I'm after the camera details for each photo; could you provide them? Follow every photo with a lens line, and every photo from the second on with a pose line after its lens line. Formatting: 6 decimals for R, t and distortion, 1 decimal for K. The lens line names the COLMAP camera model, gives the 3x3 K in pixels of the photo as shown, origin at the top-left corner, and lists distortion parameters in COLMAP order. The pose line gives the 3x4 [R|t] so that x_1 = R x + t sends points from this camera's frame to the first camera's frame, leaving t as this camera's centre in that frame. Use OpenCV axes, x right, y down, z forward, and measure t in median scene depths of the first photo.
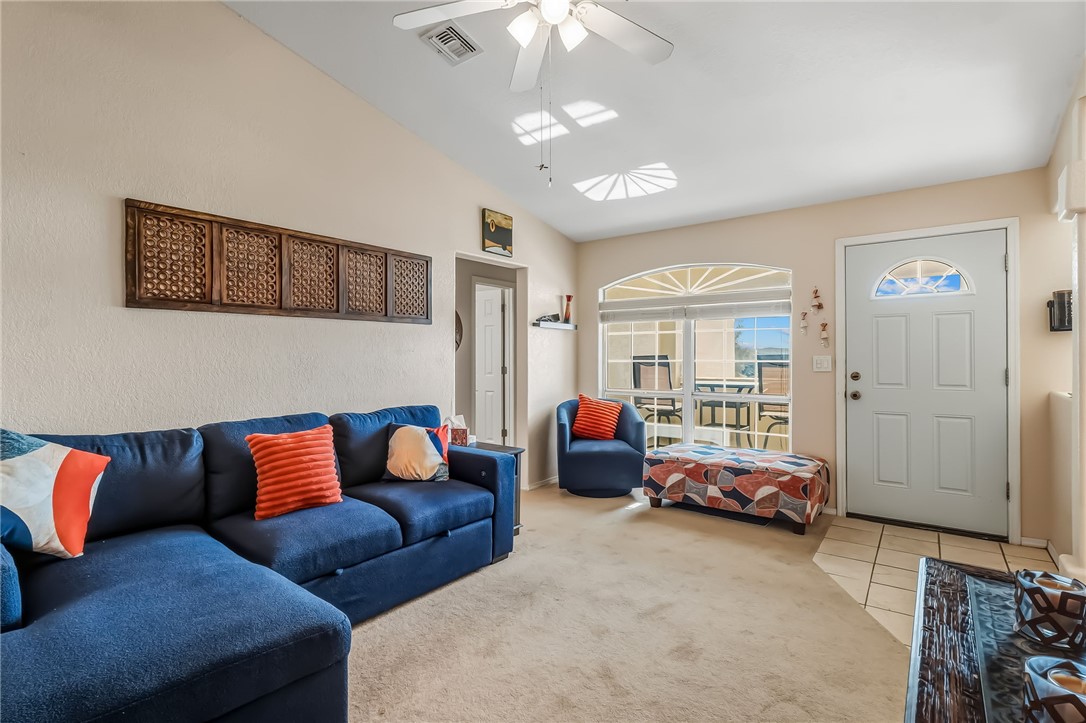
lens RADIAL K [[519.8, 0, 540.3], [0, 519.8, 355.7], [0, 0, 1]] dist [0.000756, -0.000006]
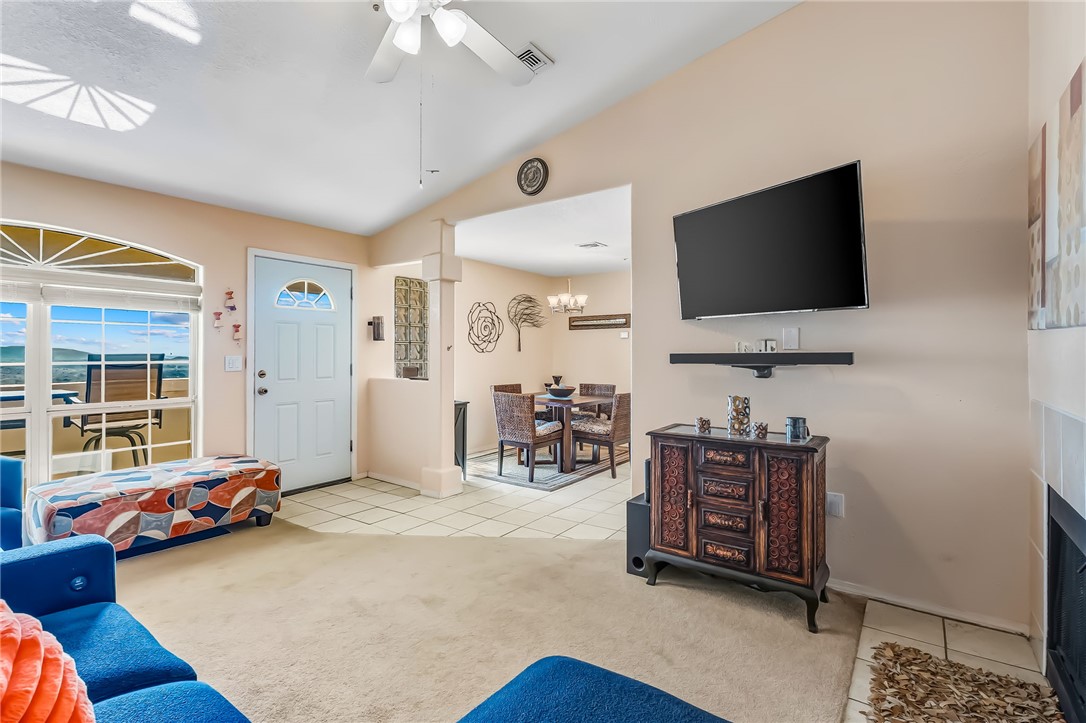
lens RADIAL K [[517.8, 0, 542.9], [0, 517.8, 348.6], [0, 0, 1]] dist [-0.000280, -0.000175]
pose [[-0.032795, 0.009792, 0.999414, -0.526456], [-0.003315, 0.999945, -0.009906, -0.005991], [-0.999457, -0.003638, -0.032760, 0.434884]]
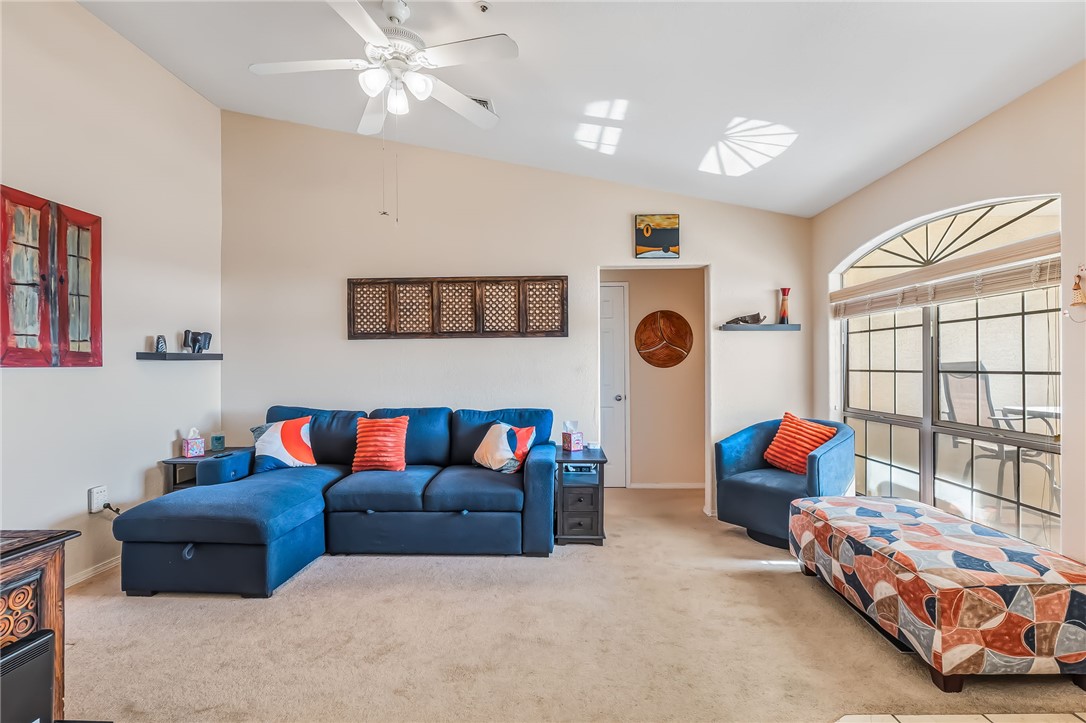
lens RADIAL K [[514.3, 0, 543.0], [0, 514.3, 361.5], [0, 0, 1]] dist [-0.001096, -0.000286]
pose [[0.585100, -0.009368, -0.810907, 0.638270], [0.007394, 0.999953, -0.006217, -0.001082], [0.810927, -0.002359, 0.585142, 0.314536]]
